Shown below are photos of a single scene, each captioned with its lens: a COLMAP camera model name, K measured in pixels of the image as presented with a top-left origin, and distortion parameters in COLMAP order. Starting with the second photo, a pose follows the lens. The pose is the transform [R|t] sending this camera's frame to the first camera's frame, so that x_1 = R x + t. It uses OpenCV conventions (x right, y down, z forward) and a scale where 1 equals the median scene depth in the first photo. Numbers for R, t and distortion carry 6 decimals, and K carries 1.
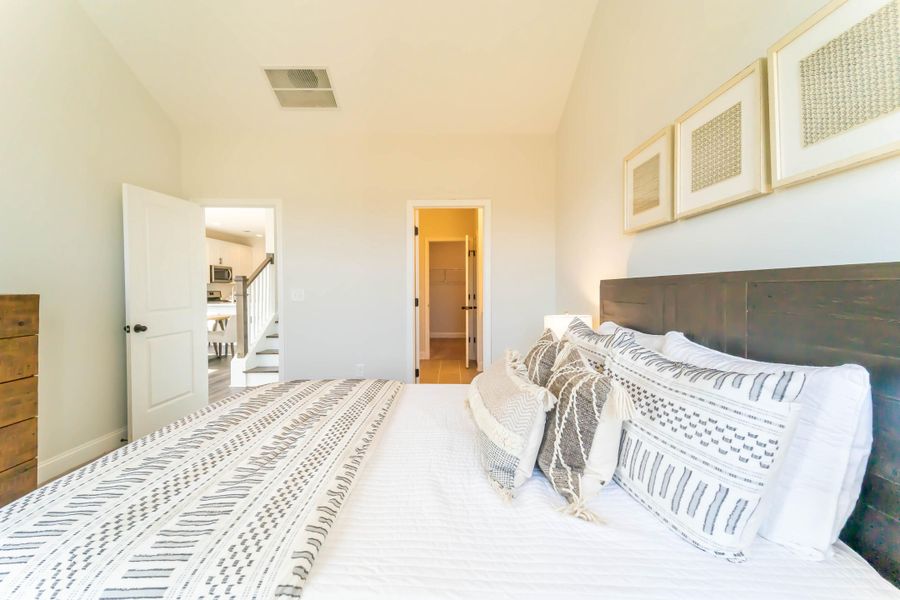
lens RADIAL K [[351.9, 0, 446.1], [0, 351.9, 301.4], [0, 0, 1]] dist [0.100560, -0.039978]
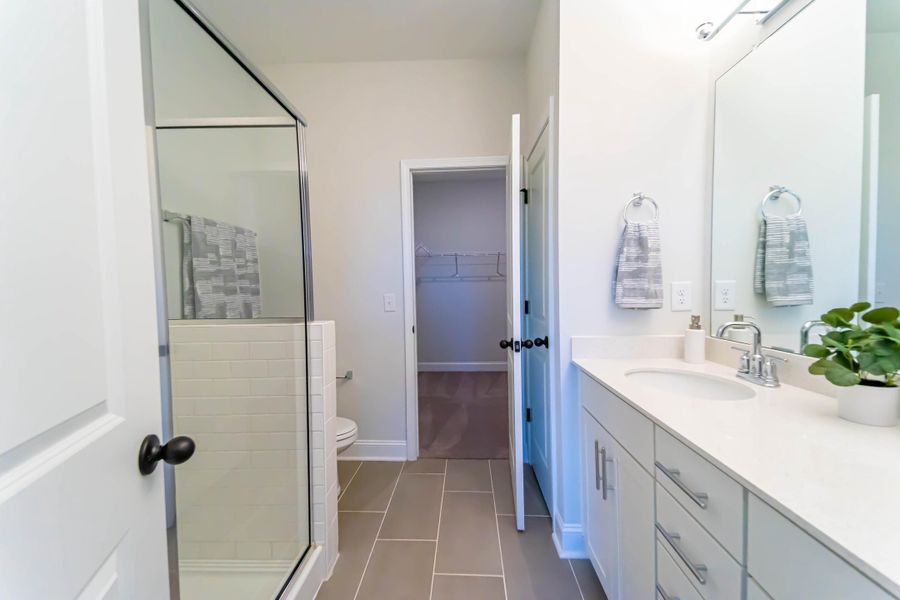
lens RADIAL K [[351.9, 0, 446.1], [0, 351.9, 301.4], [0, 0, 1]] dist [0.100560, -0.039978]
pose [[0.998667, -0.009773, -0.050681, 0.012299], [0.009586, 0.999946, -0.003937, -0.019698], [0.050717, 0.003446, 0.998707, 0.674656]]
